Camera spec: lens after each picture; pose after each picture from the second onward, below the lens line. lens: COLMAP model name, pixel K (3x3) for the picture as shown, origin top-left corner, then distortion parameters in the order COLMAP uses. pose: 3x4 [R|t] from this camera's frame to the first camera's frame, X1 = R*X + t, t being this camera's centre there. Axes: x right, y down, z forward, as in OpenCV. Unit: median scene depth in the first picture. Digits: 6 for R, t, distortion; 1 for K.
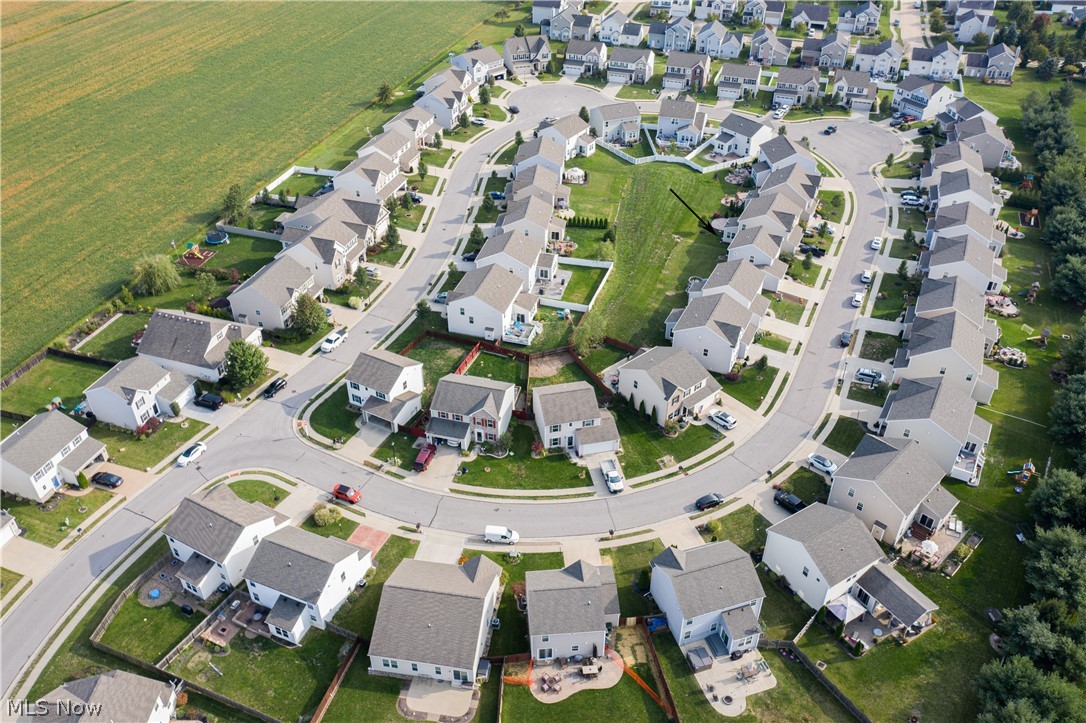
lens RADIAL K [[885.8, 0, 543.0], [0, 885.8, 361.5], [0, 0, 1]] dist [-0.011927, -0.001129]
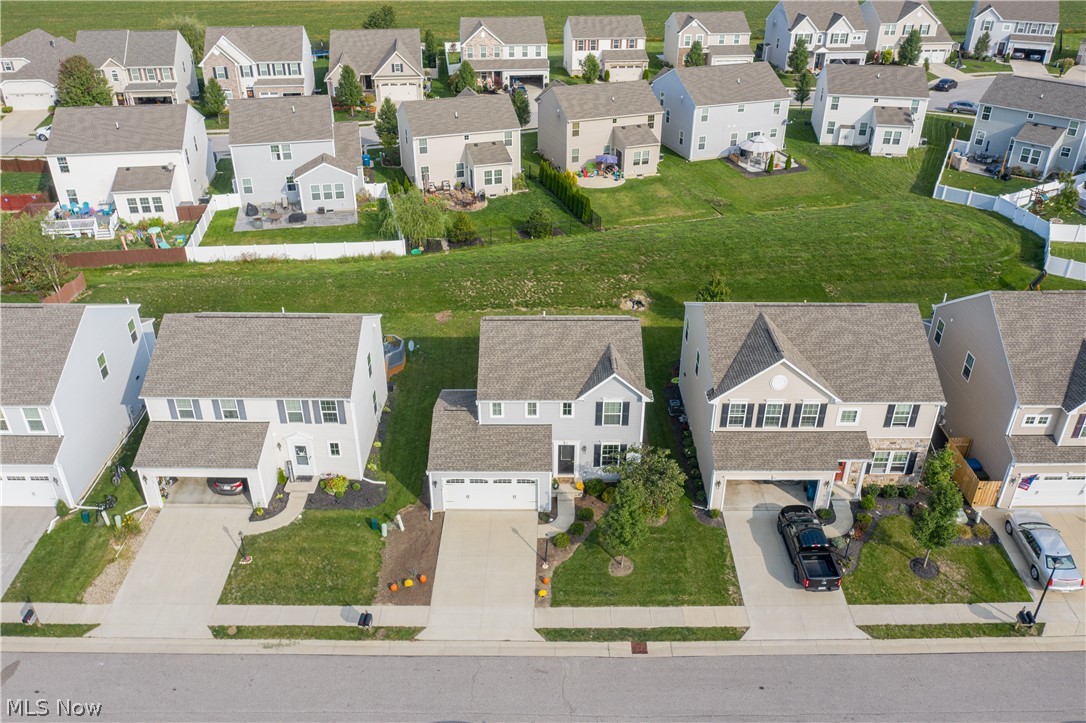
lens RADIAL K [[867.4, 0, 547.8], [0, 867.4, 357.4], [0, 0, 1]] dist [-0.008637, 0.003289]
pose [[0.425537, 0.452695, -0.783572, 0.345639], [-0.534522, 0.824430, 0.186016, -0.137470], [0.730209, 0.339680, 0.592801, 0.638843]]
